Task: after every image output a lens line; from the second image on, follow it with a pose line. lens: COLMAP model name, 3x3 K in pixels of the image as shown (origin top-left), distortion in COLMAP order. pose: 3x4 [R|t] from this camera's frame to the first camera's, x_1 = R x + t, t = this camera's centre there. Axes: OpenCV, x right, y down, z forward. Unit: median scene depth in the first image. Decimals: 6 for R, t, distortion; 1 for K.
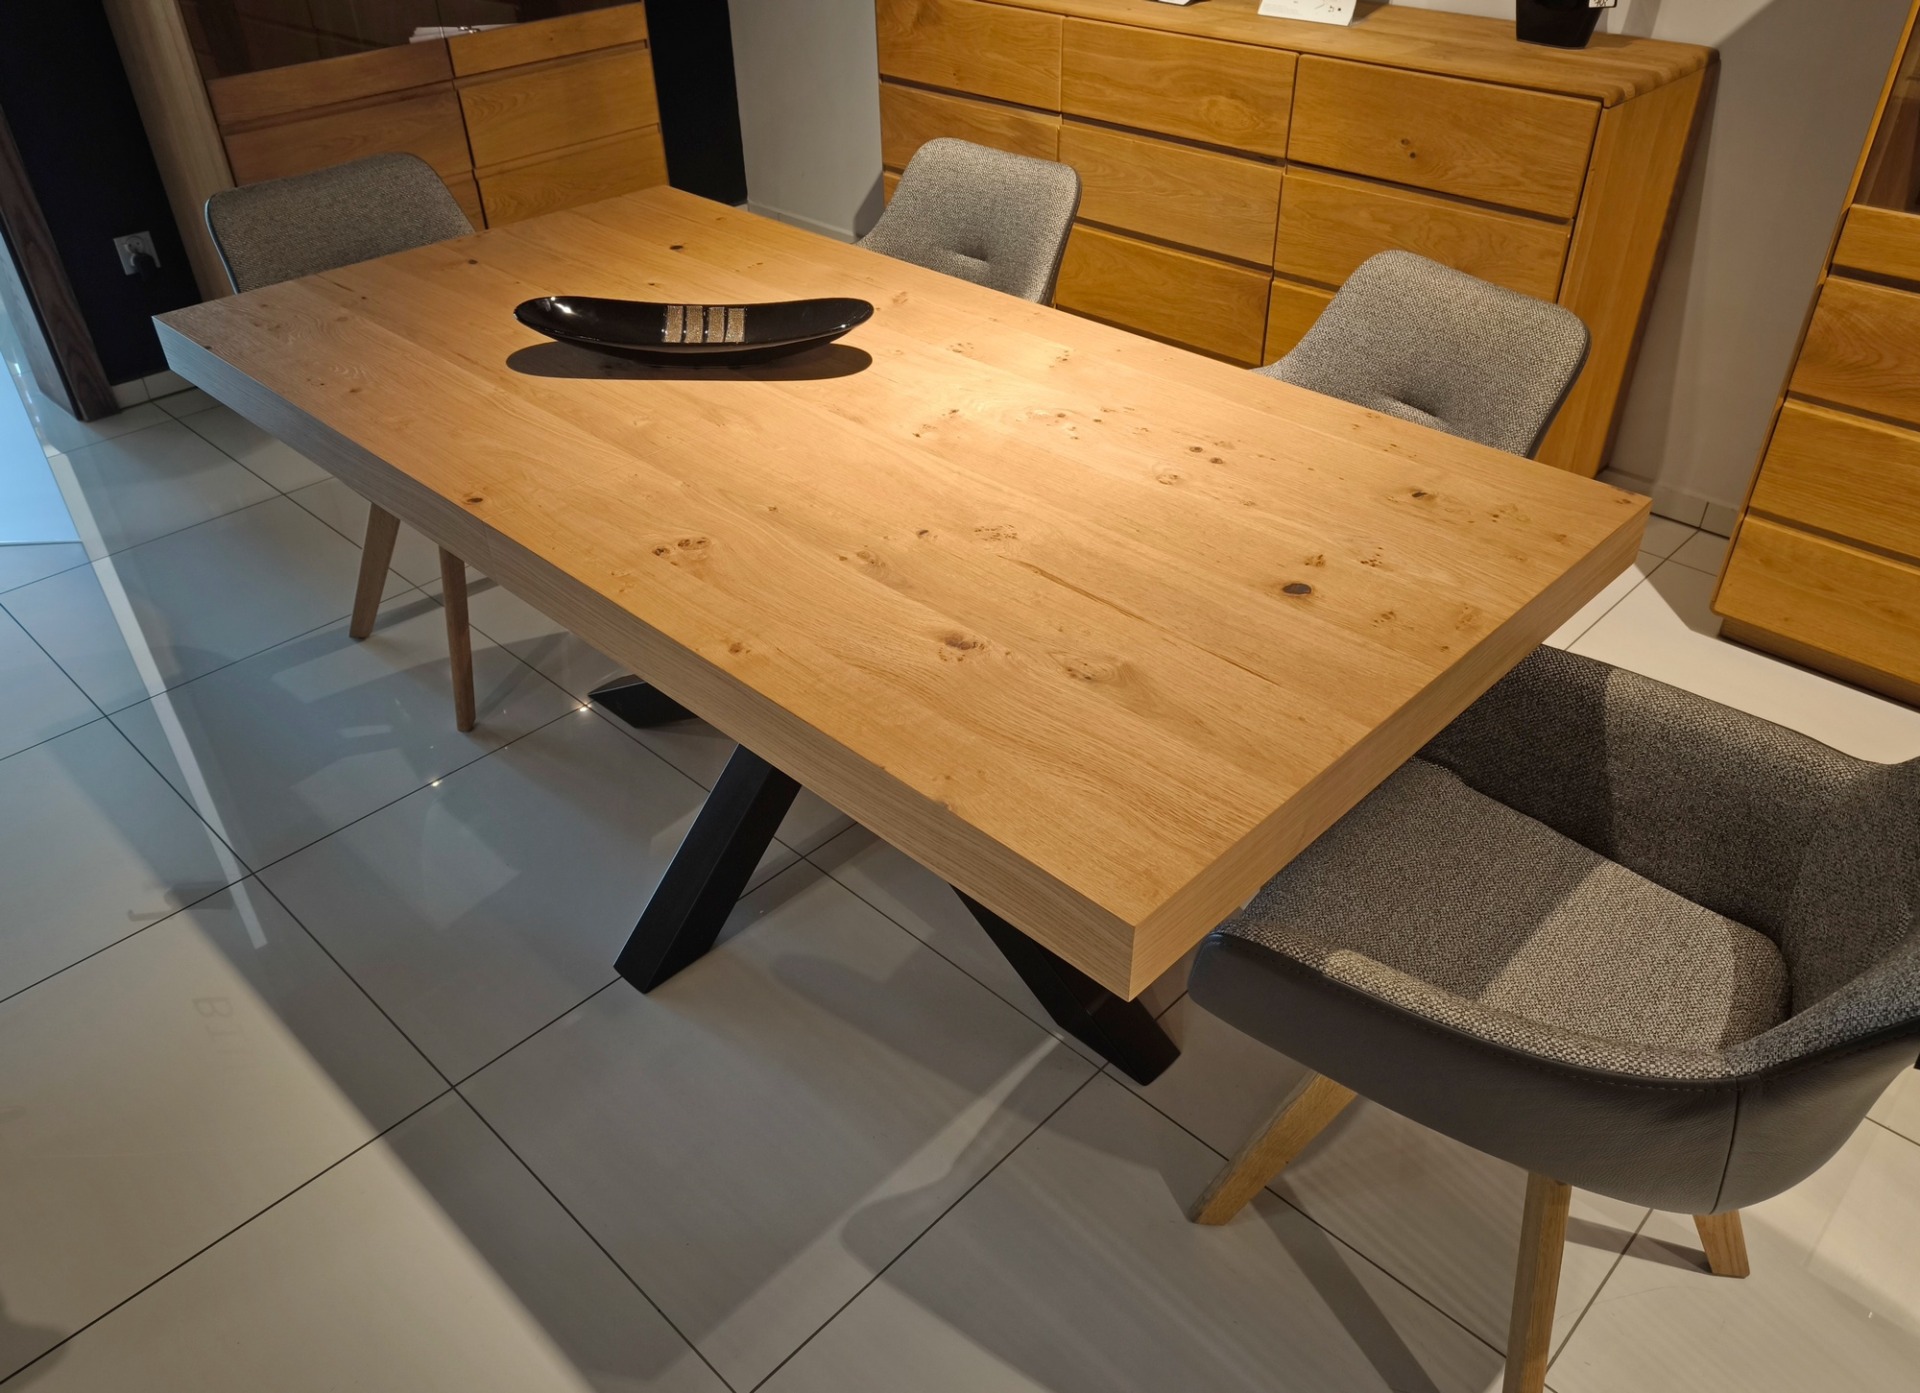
lens RADIAL K [[1415.2, 0, 988.3], [0, 1415.2, 662.0], [0, 0, 1]] dist [0.039131, -0.001089]
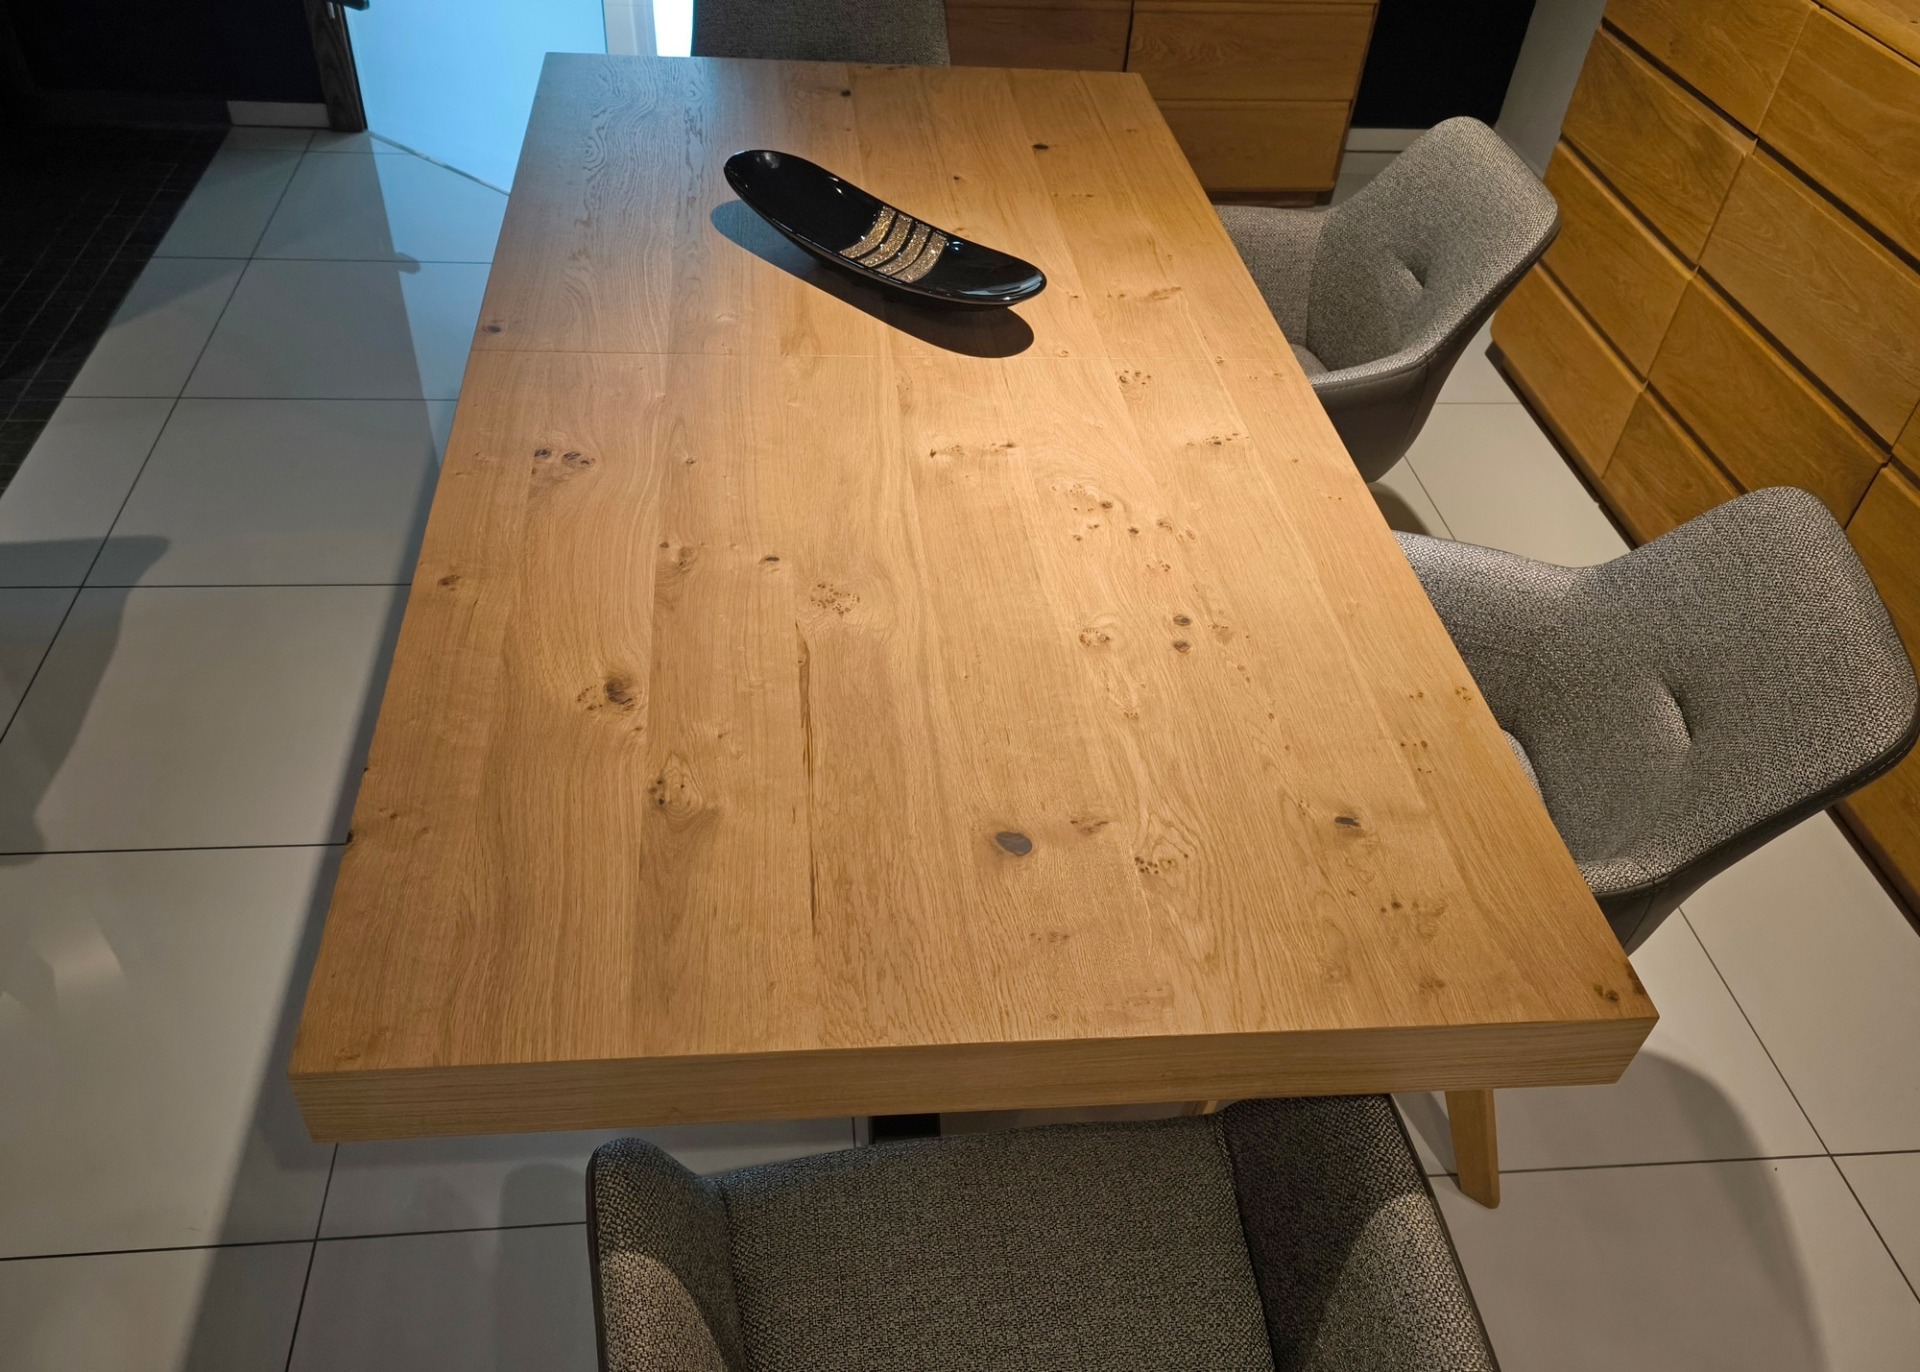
lens RADIAL K [[1478.4, 0, 960.8], [0, 1478.4, 768.5], [0, 0, 1]] dist [0.022664, -0.011198]
pose [[0.756300, 0.494407, -0.428454, 0.449764], [-0.428799, 0.869227, 0.246121, -0.233607], [0.494107, -0.002420, 0.869397, 0.272872]]
